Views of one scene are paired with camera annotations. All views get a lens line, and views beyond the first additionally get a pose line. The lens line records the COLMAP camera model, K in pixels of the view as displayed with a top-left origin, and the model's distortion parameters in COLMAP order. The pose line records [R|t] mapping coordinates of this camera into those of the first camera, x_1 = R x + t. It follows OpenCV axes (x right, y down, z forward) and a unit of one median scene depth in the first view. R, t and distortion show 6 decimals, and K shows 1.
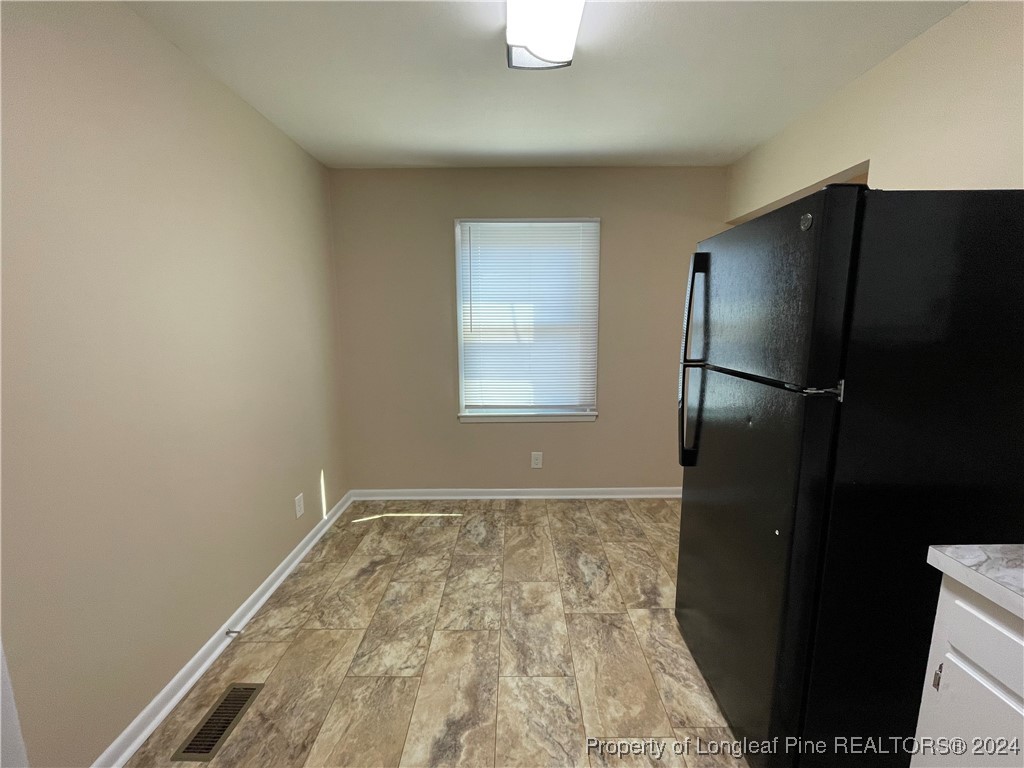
lens RADIAL K [[418.2, 0, 512.3], [0, 418.2, 381.5], [0, 0, 1]] dist [-0.002426, 0.000561]
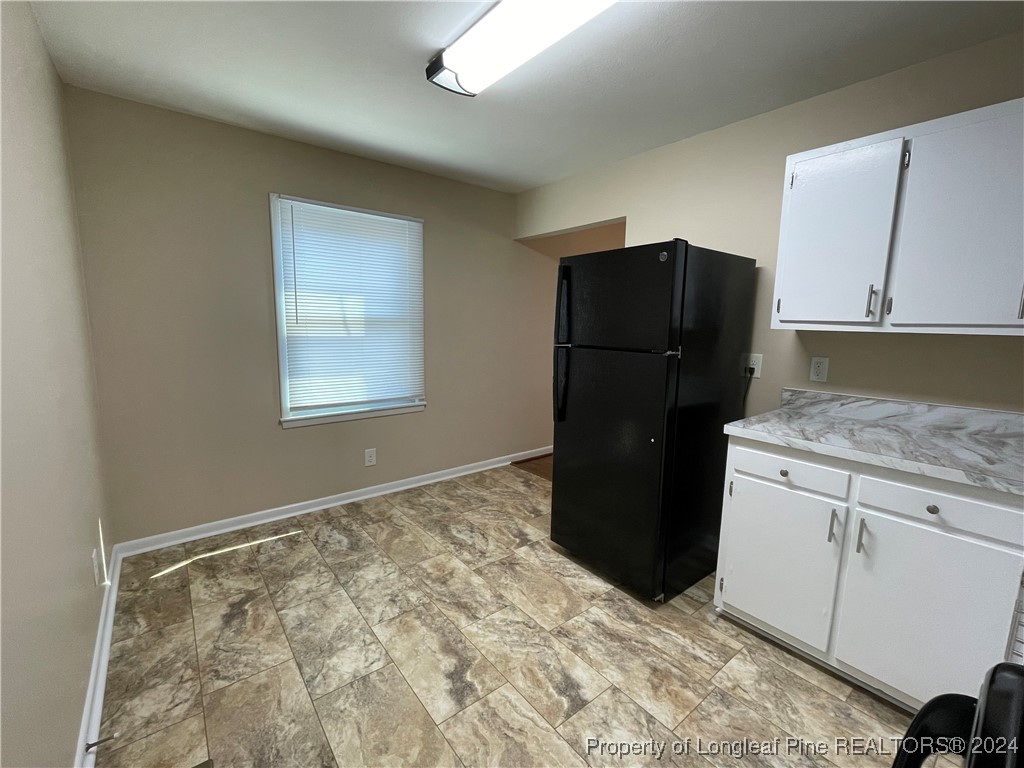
lens RADIAL K [[442.8, 0, 510.8], [0, 442.8, 380.6], [0, 0, 1]] dist [-0.000785, -0.000023]
pose [[0.781325, -0.063744, 0.620861, -0.486330], [0.072233, 0.997322, 0.011494, 0.034791], [-0.619931, 0.035866, 0.783836, -0.022226]]
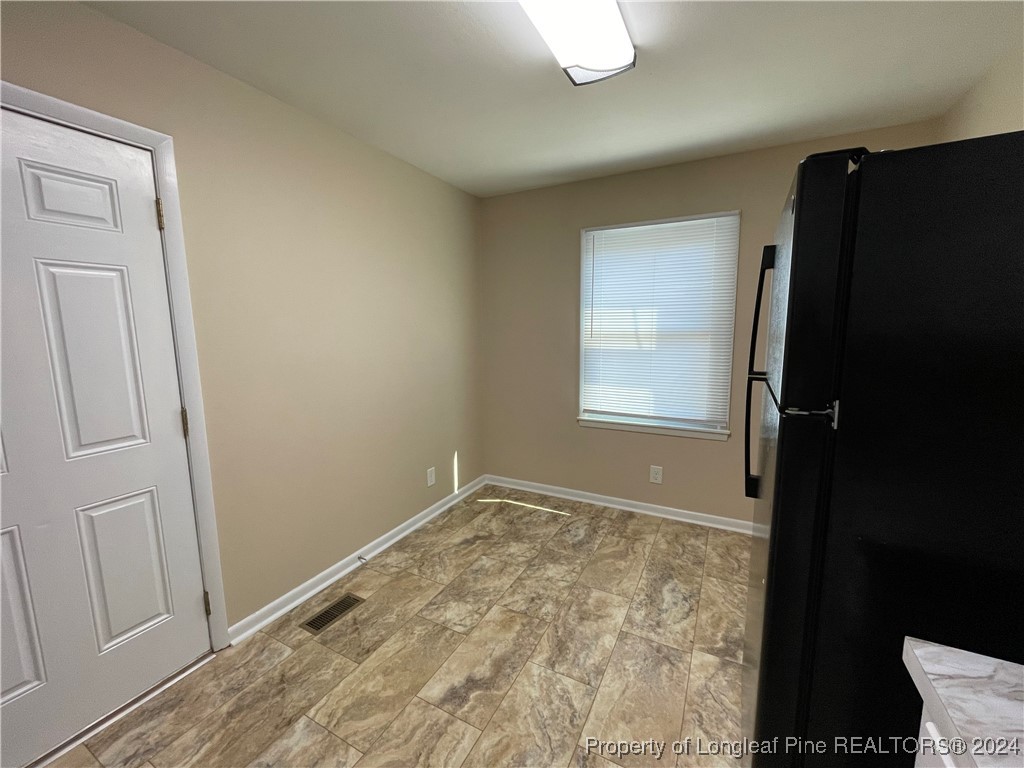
lens RADIAL K [[418.2, 0, 511.6], [0, 418.2, 381.5], [0, 0, 1]] dist [-0.002426, 0.000561]
pose [[0.883793, 0.060086, -0.464003, 0.302952], [-0.067338, 0.997730, 0.000941, 0.000244], [0.463007, 0.030414, 0.885833, 0.014631]]
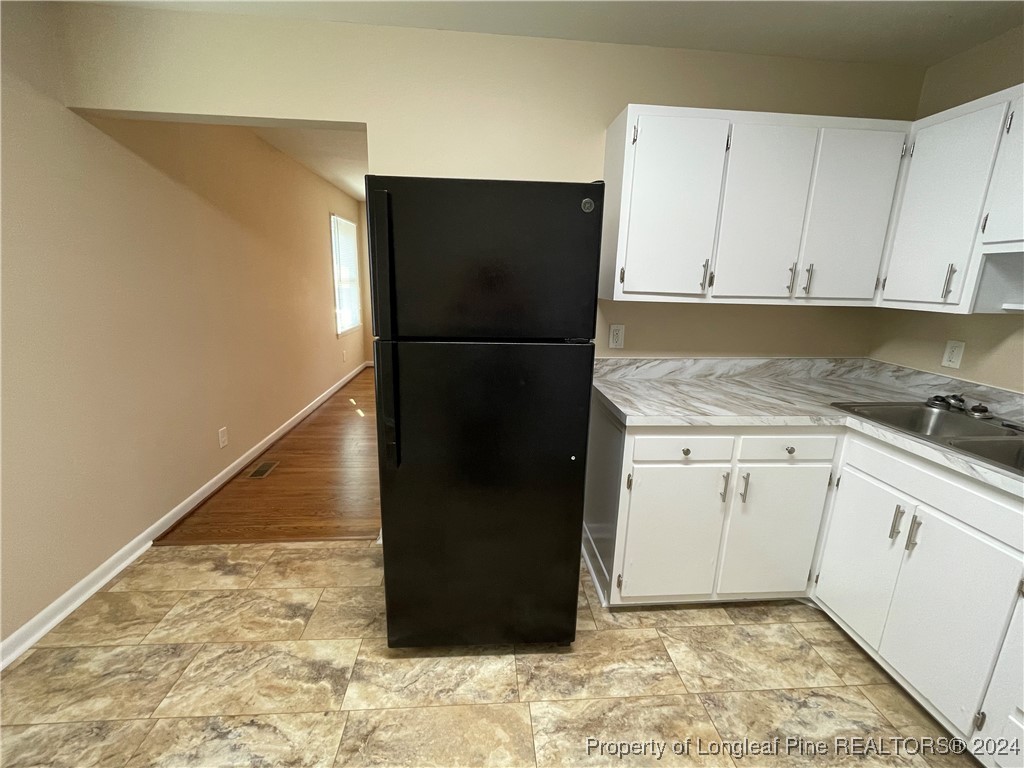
lens RADIAL K [[442.8, 0, 512.4], [0, 442.8, 380.2], [0, 0, 1]] dist [-0.000785, -0.000023]
pose [[-0.077653, -0.221478, 0.972069, -0.324016], [0.126710, 0.964914, 0.229970, -0.105385], [-0.988896, 0.141029, -0.046865, 0.662575]]
